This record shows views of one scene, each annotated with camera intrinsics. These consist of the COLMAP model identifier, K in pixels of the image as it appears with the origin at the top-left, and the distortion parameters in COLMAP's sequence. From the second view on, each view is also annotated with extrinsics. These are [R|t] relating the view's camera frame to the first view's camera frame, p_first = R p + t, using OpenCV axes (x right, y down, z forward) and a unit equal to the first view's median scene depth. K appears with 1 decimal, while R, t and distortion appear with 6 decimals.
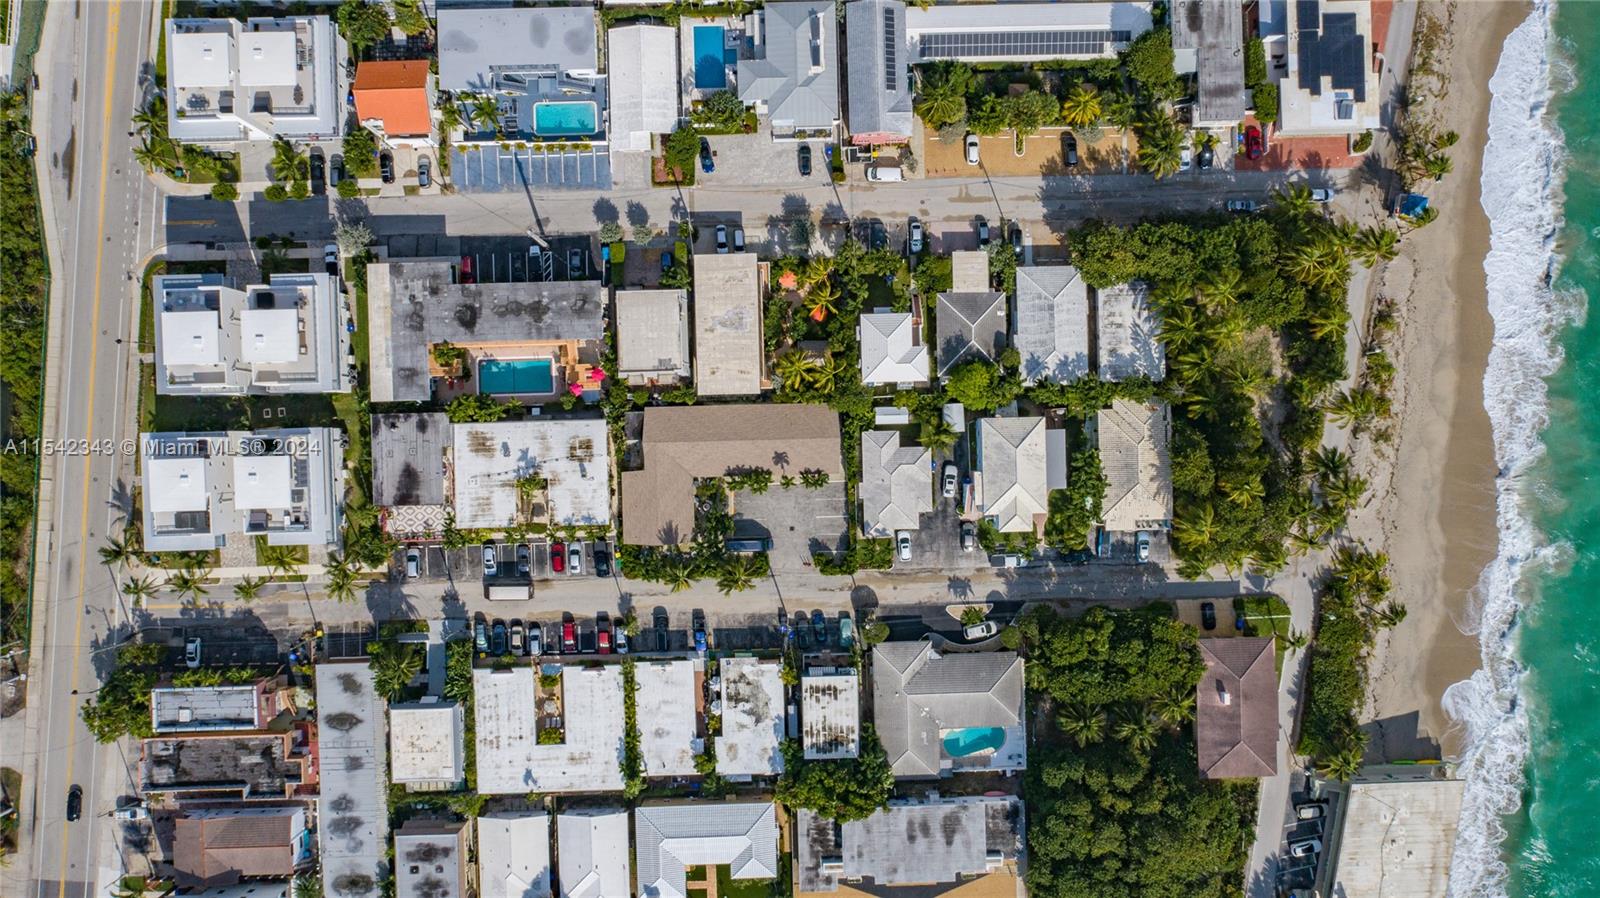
lens RADIAL K [[1083.7, 0, 798.1], [0, 1083.7, 444.8], [0, 0, 1]] dist [-0.013220, 0.013063]
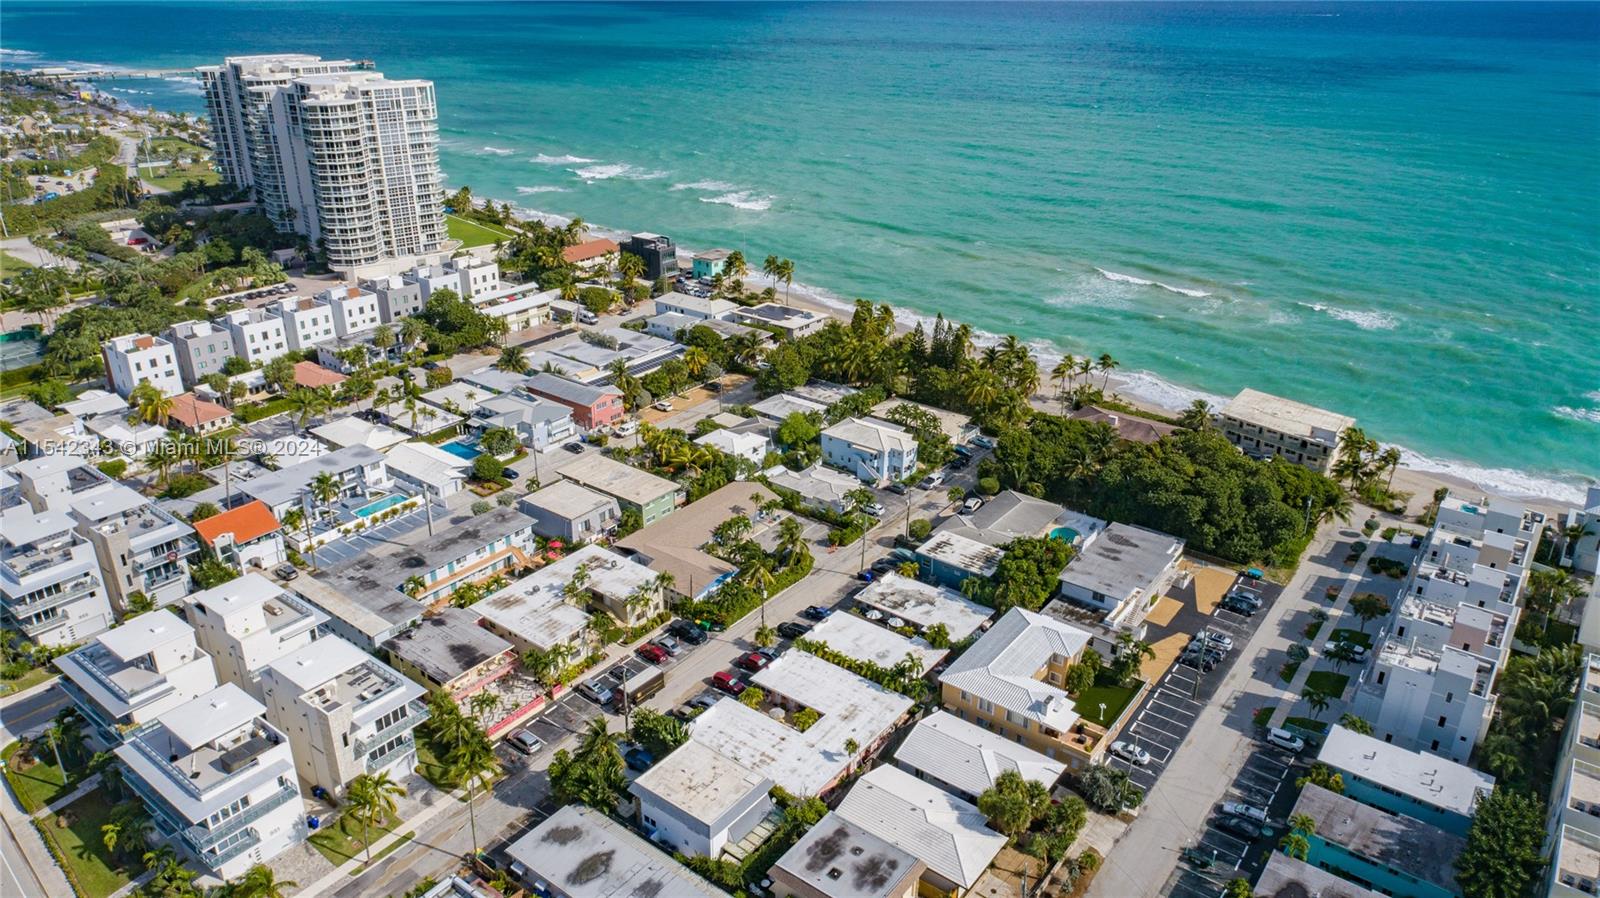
lens RADIAL K [[1083.7, 0, 798.1], [0, 1083.7, 444.8], [0, 0, 1]] dist [-0.013220, 0.013063]
pose [[0.629216, -0.315482, 0.710323, -0.727542], [0.777212, 0.249065, -0.577848, 0.670164], [0.005384, 0.915663, 0.401911, 0.500593]]
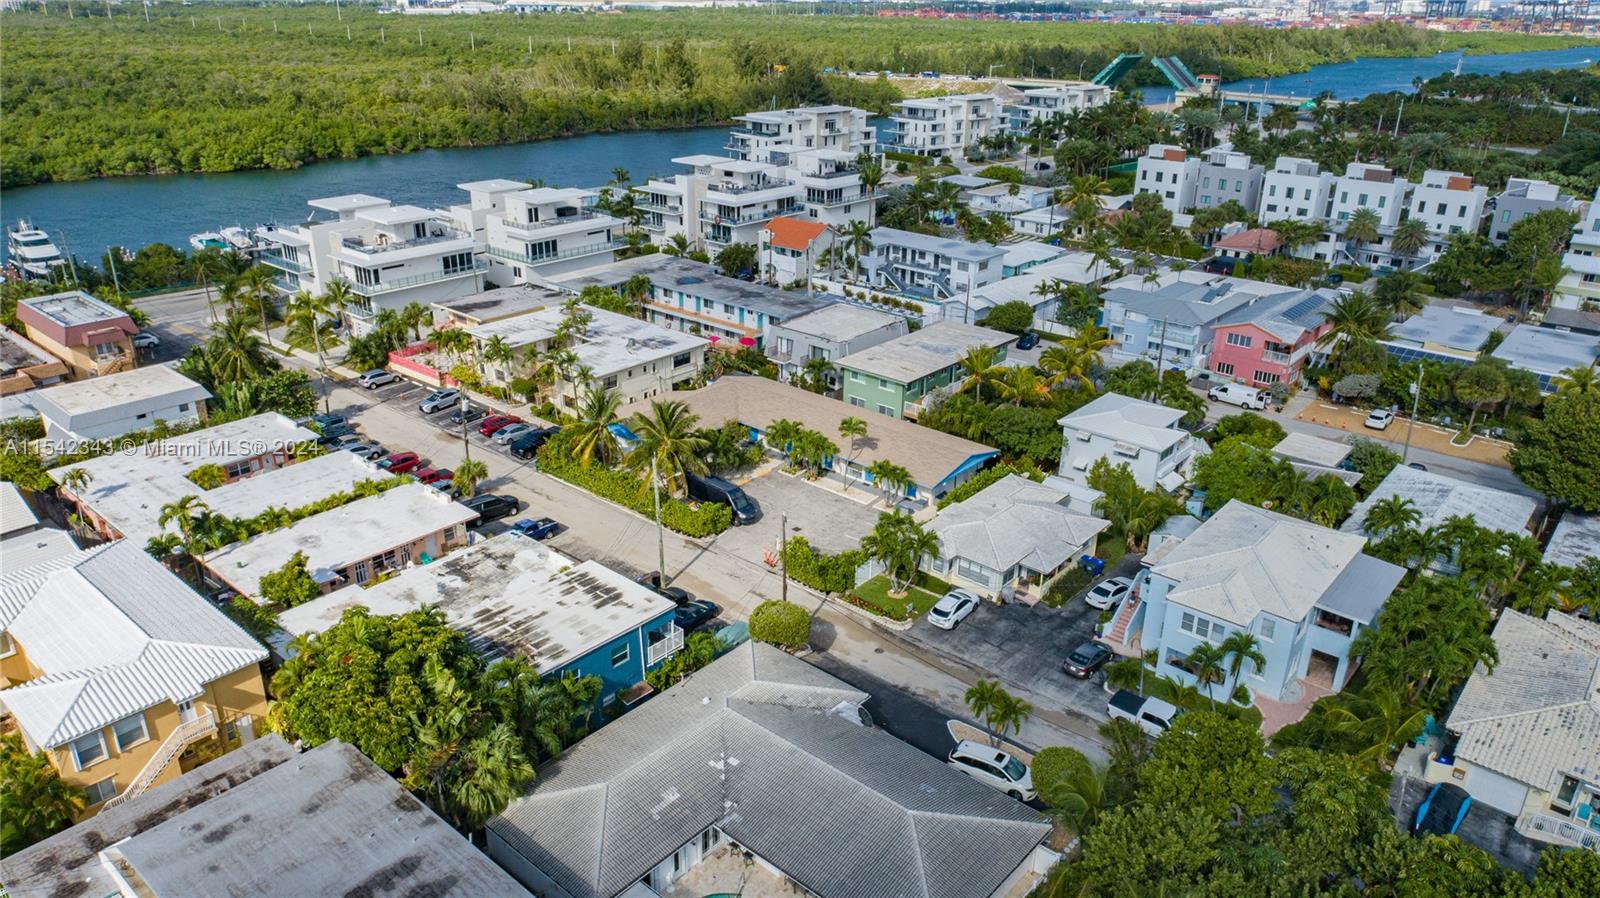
lens RADIAL K [[1083.7, 0, 798.1], [0, 1083.7, 444.8], [0, 0, 1]] dist [-0.013220, 0.013063]
pose [[0.737335, 0.260554, -0.623257, 0.319799], [-0.675427, 0.268472, -0.686819, 0.437294], [-0.011627, 0.927380, 0.373939, 0.778597]]
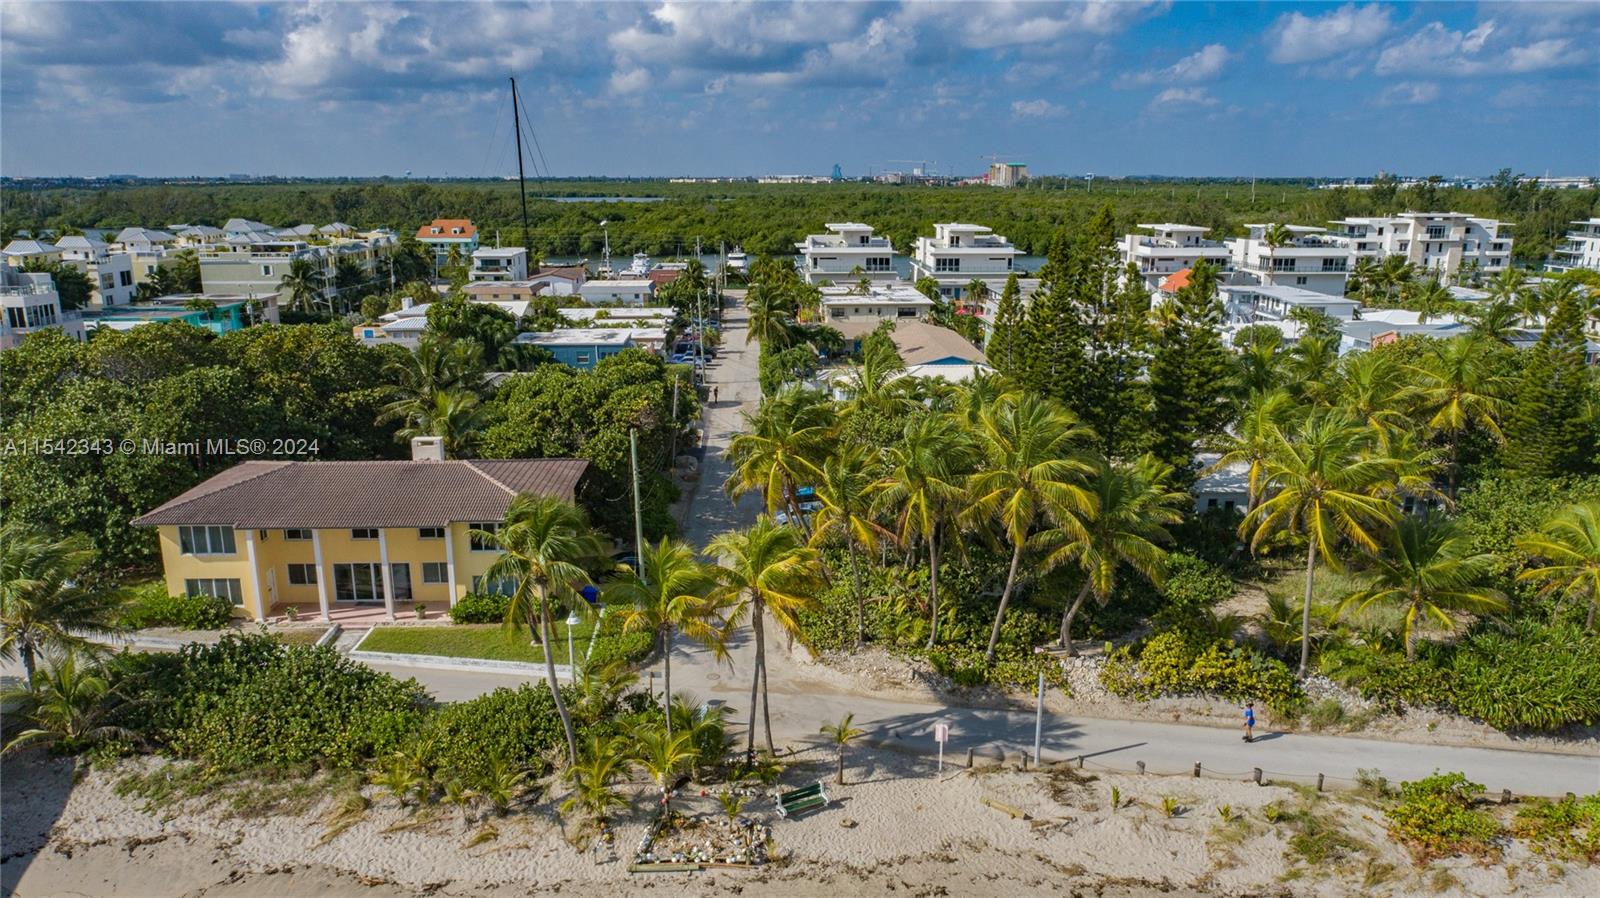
lens RADIAL K [[1083.7, 0, 798.1], [0, 1083.7, 444.8], [0, 0, 1]] dist [-0.013220, 0.013063]
pose [[0.010457, 0.231119, -0.972869, 0.750961], [-0.999902, -0.006633, -0.012324, 0.104366], [-0.009302, 0.972903, 0.231027, 0.883658]]
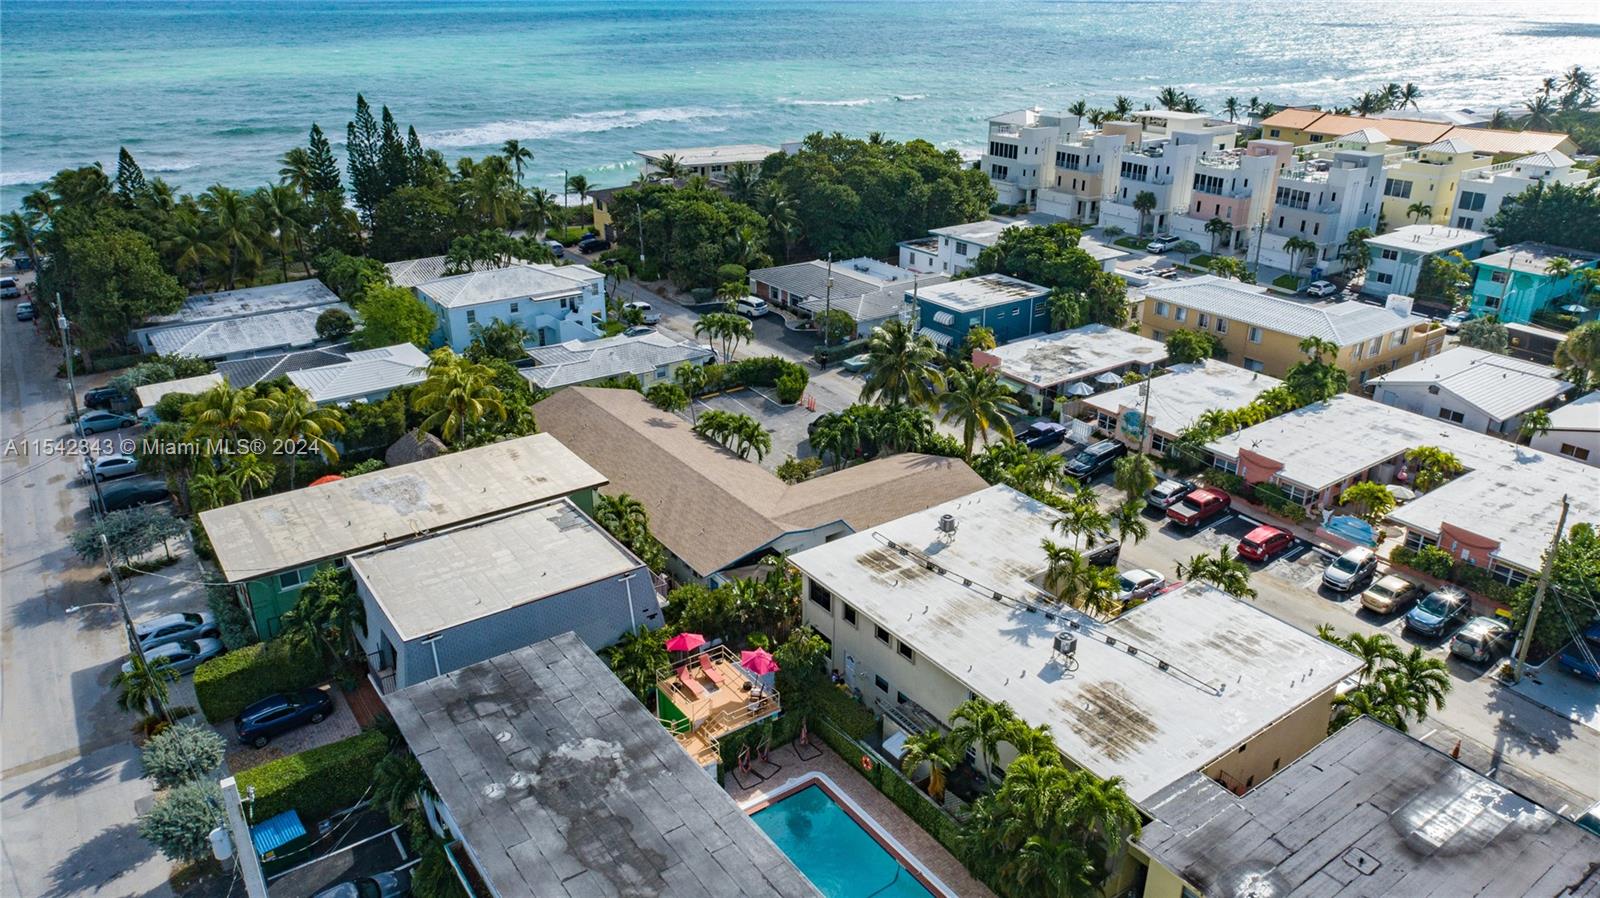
lens RADIAL K [[1083.7, 0, 798.1], [0, 1083.7, 444.8], [0, 0, 1]] dist [-0.013220, 0.013063]
pose [[-0.558914, -0.338589, 0.756949, -0.422646], [0.829221, -0.225222, 0.511535, -0.186516], [-0.002719, 0.913582, 0.406645, 0.806748]]
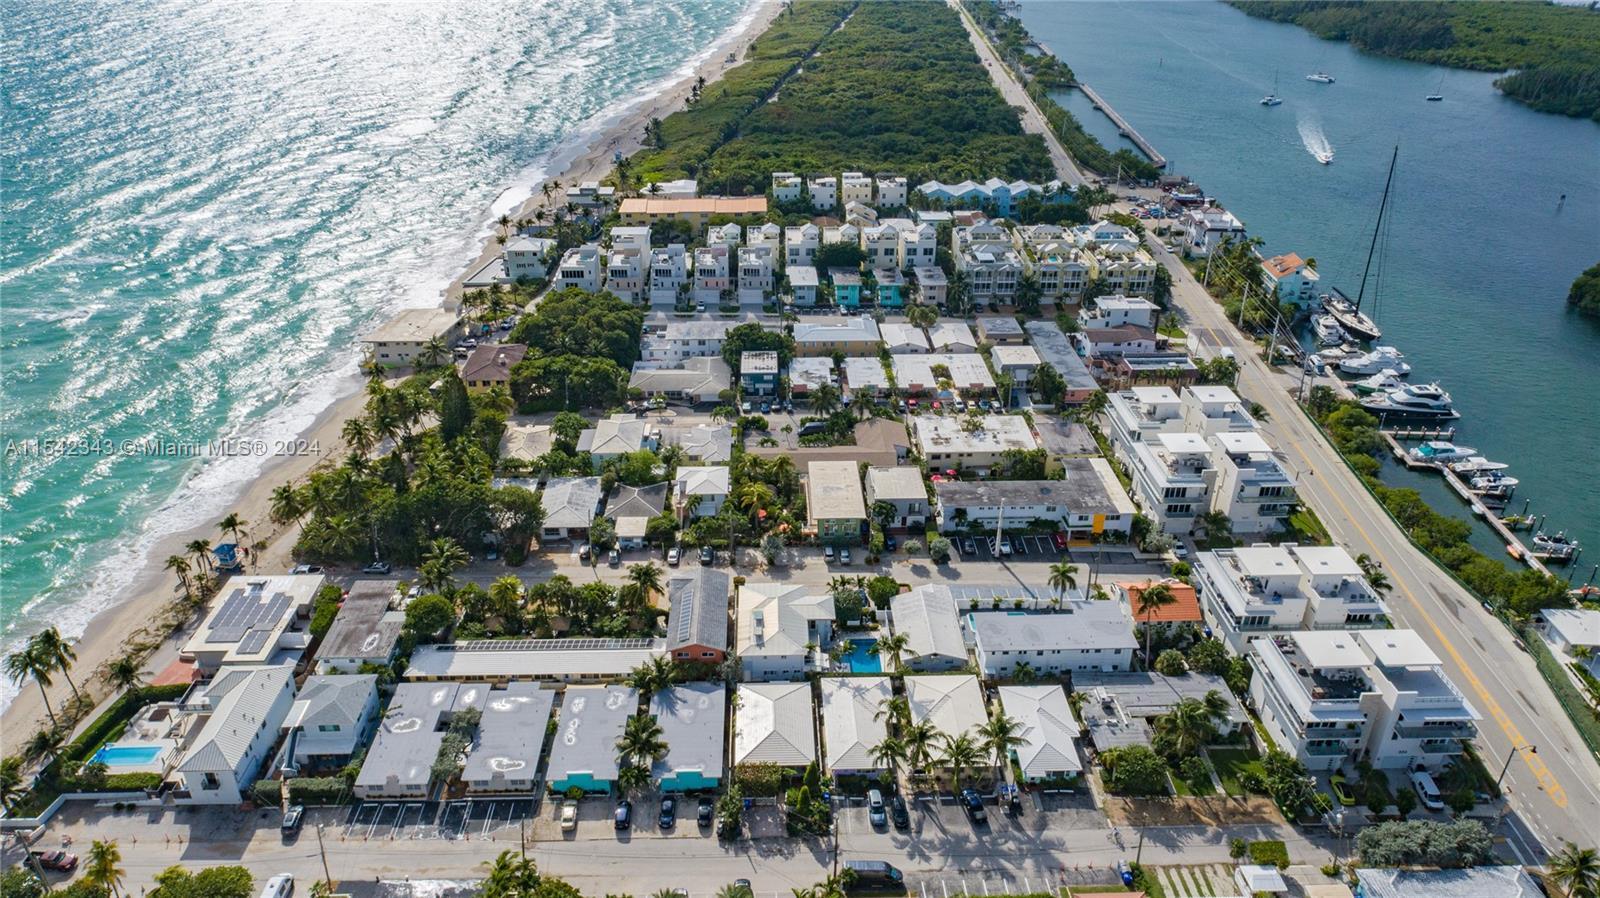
lens RADIAL K [[1083.7, 0, 798.1], [0, 1083.7, 444.8], [0, 0, 1]] dist [-0.013220, 0.013063]
pose [[-0.999882, -0.009396, -0.012121, -0.007597], [-0.006255, -0.471789, 0.881689, -1.152994], [-0.014003, 0.881662, 0.471674, 0.365289]]
